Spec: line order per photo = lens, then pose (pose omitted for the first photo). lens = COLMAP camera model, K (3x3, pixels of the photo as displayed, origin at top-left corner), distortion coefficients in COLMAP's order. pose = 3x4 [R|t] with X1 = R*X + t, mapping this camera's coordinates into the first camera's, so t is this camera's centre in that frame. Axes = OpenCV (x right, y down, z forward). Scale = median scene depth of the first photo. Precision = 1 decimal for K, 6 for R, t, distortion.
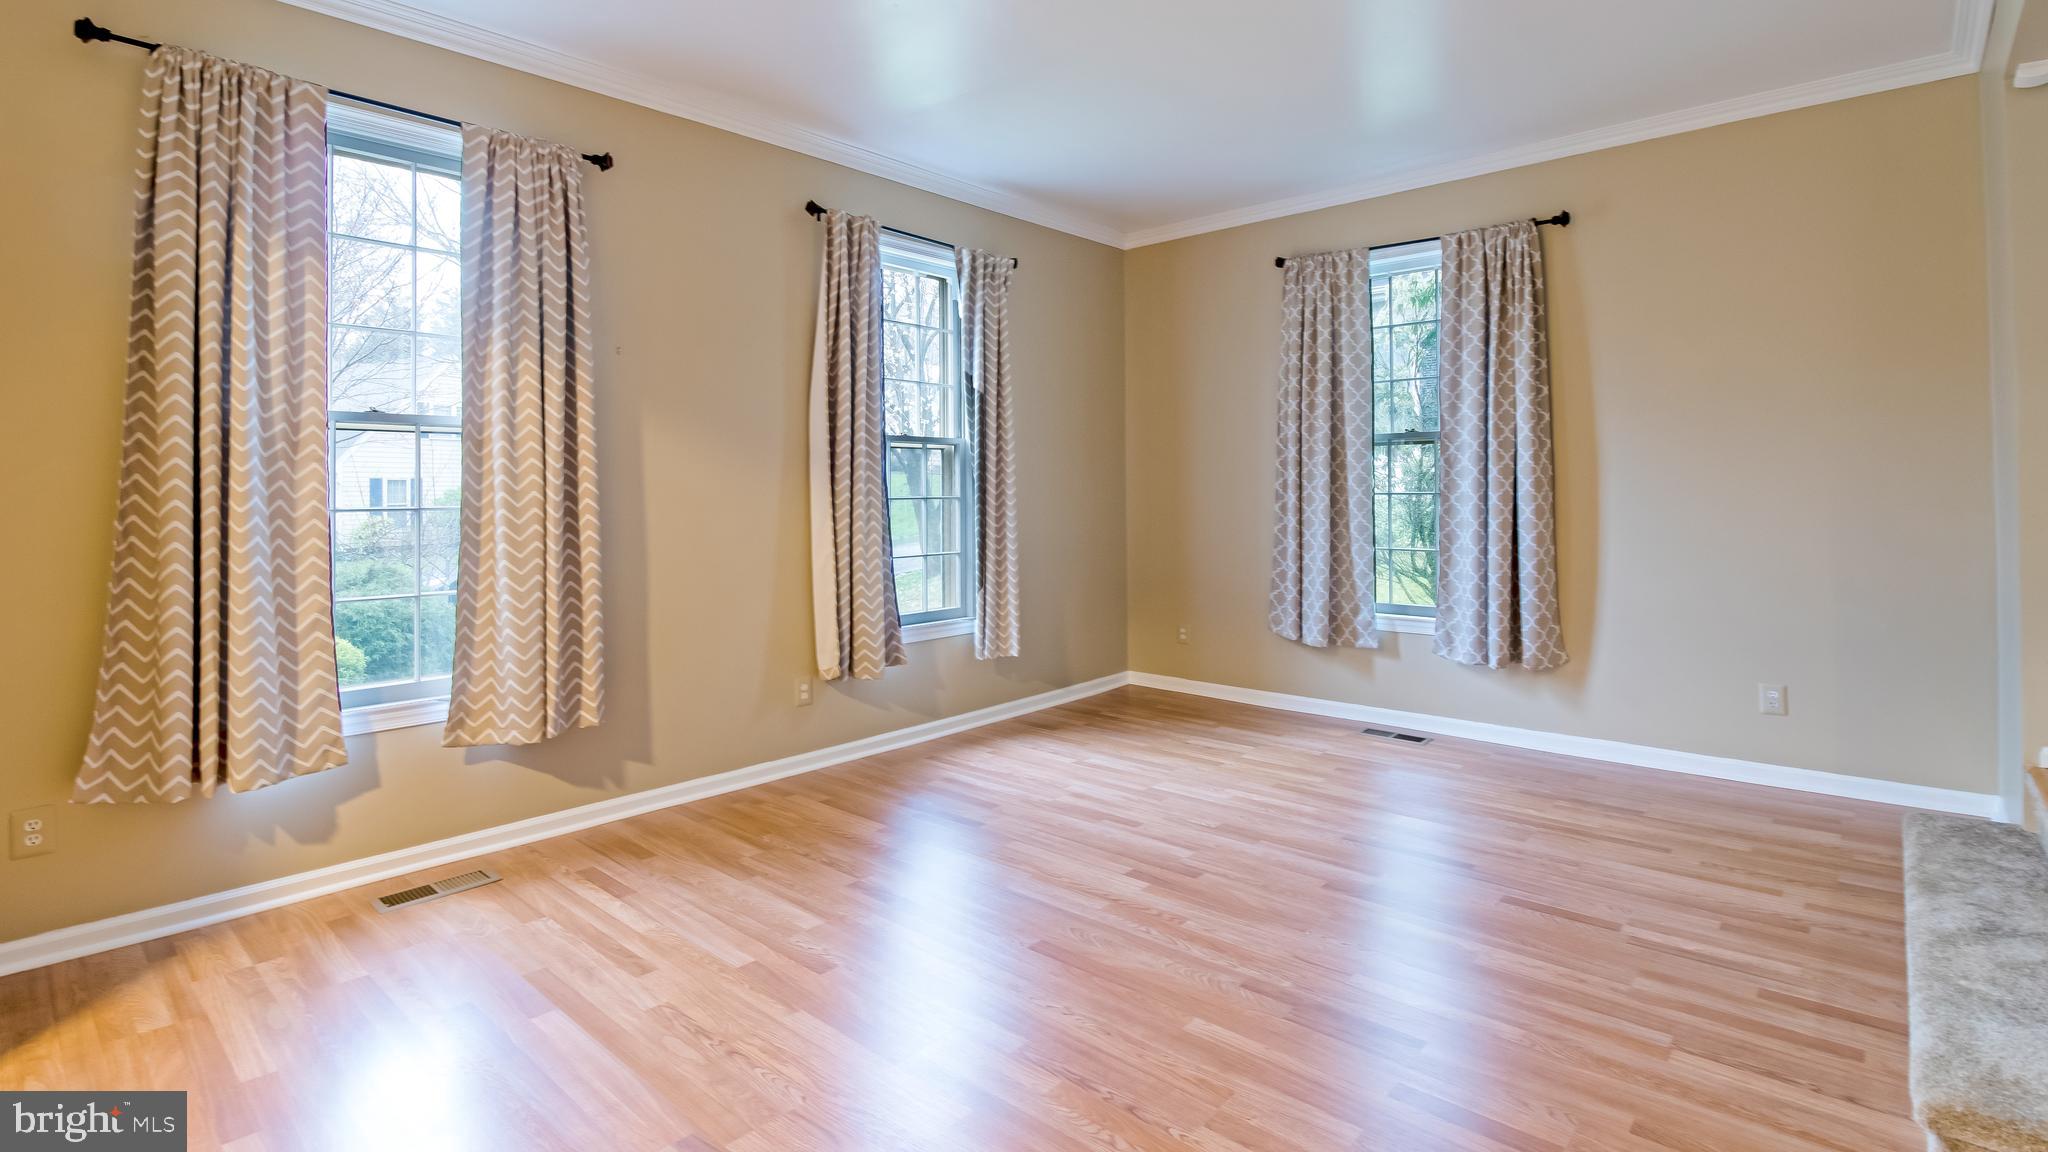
lens RADIAL K [[969.8, 0, 1025.6], [0, 969.8, 478.9], [0, 0, 1]] dist [0.002323, -0.011272]
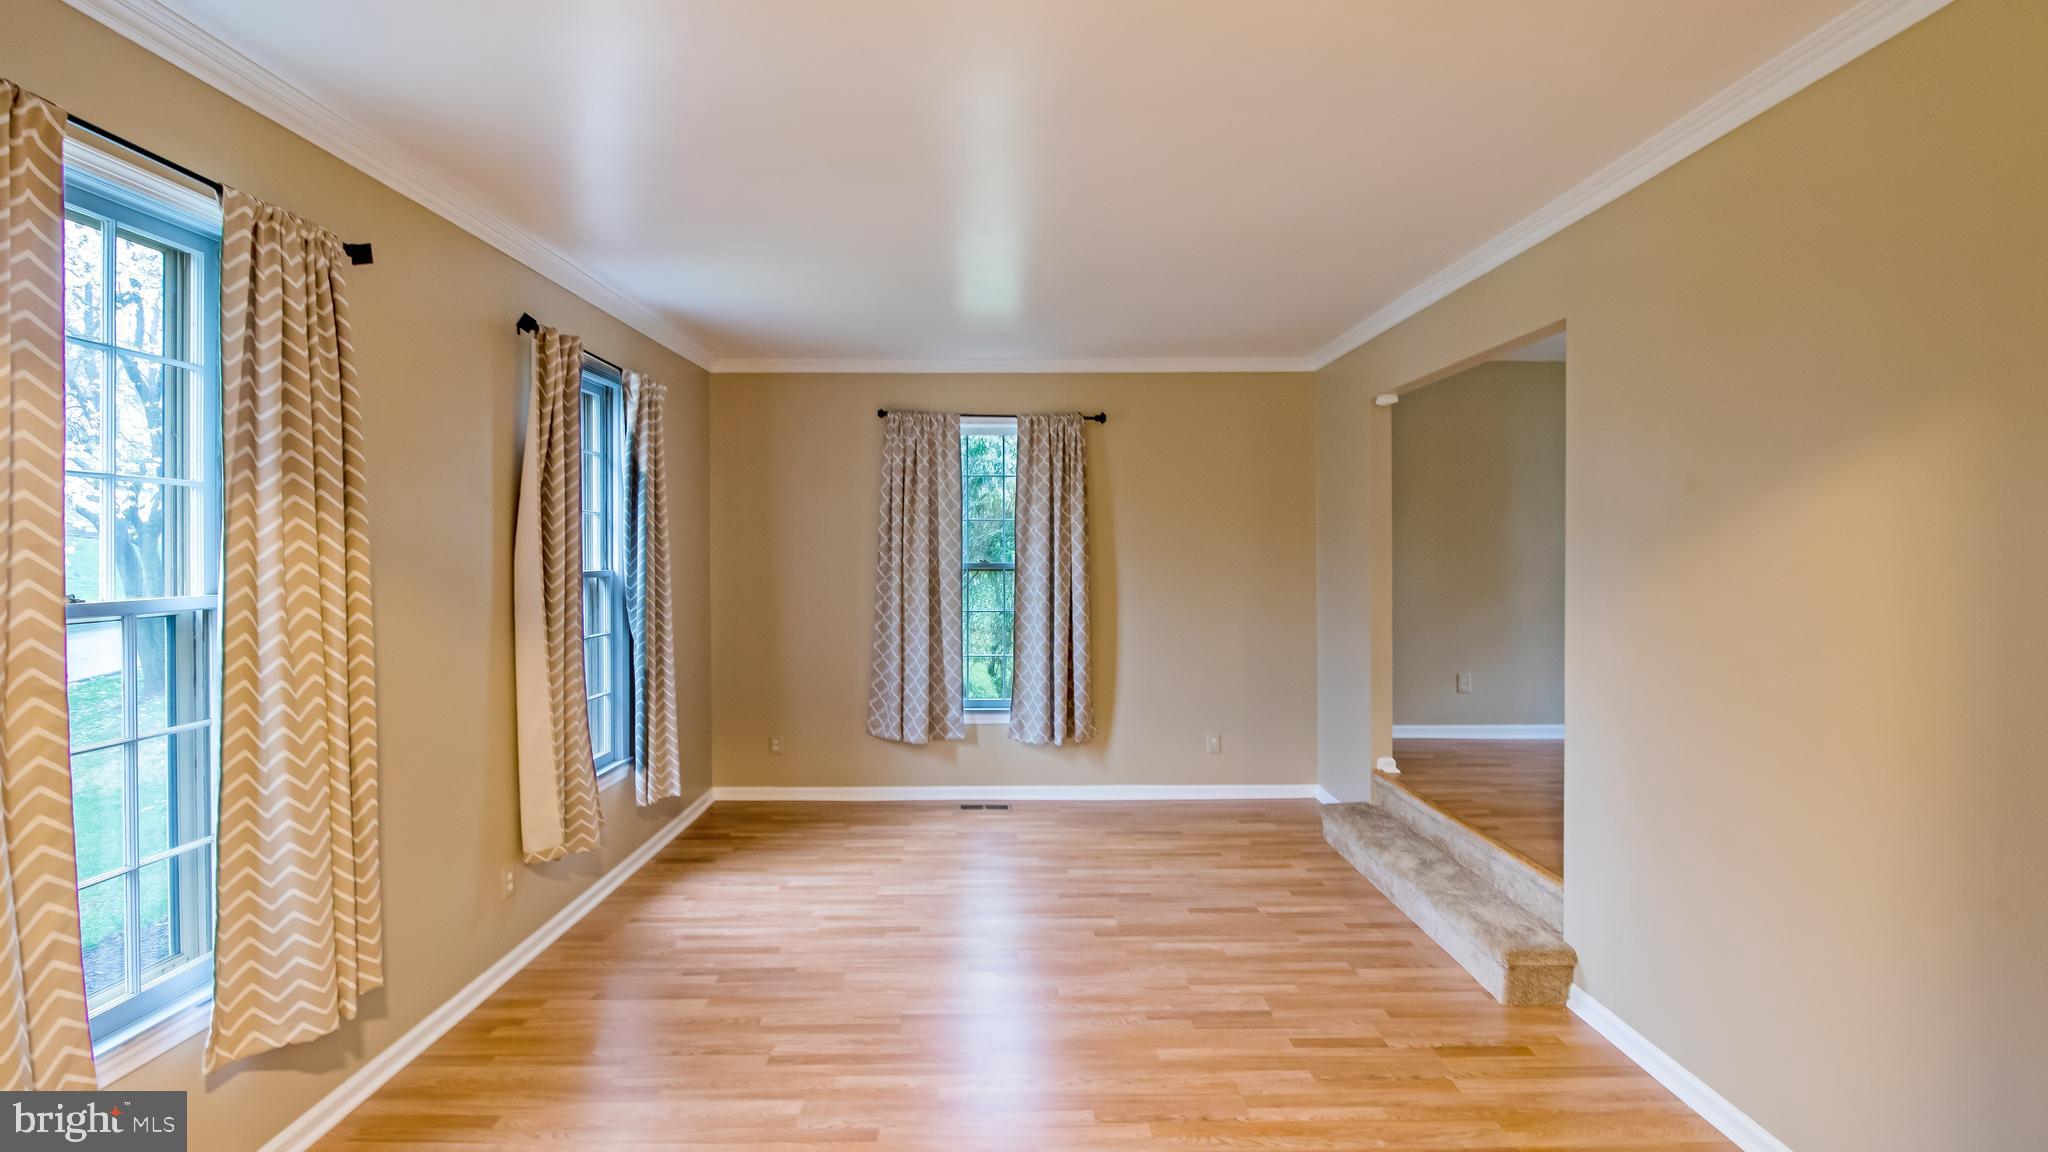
lens RADIAL K [[937.1, 0, 1031.3], [0, 937.1, 551.9], [0, 0, 1]] dist [0.001635, -0.009961]
pose [[0.733343, 0.004970, 0.679841, -0.616053], [-0.012102, 0.999910, 0.005744, -0.114515], [-0.679751, -0.012439, 0.733337, 0.104236]]
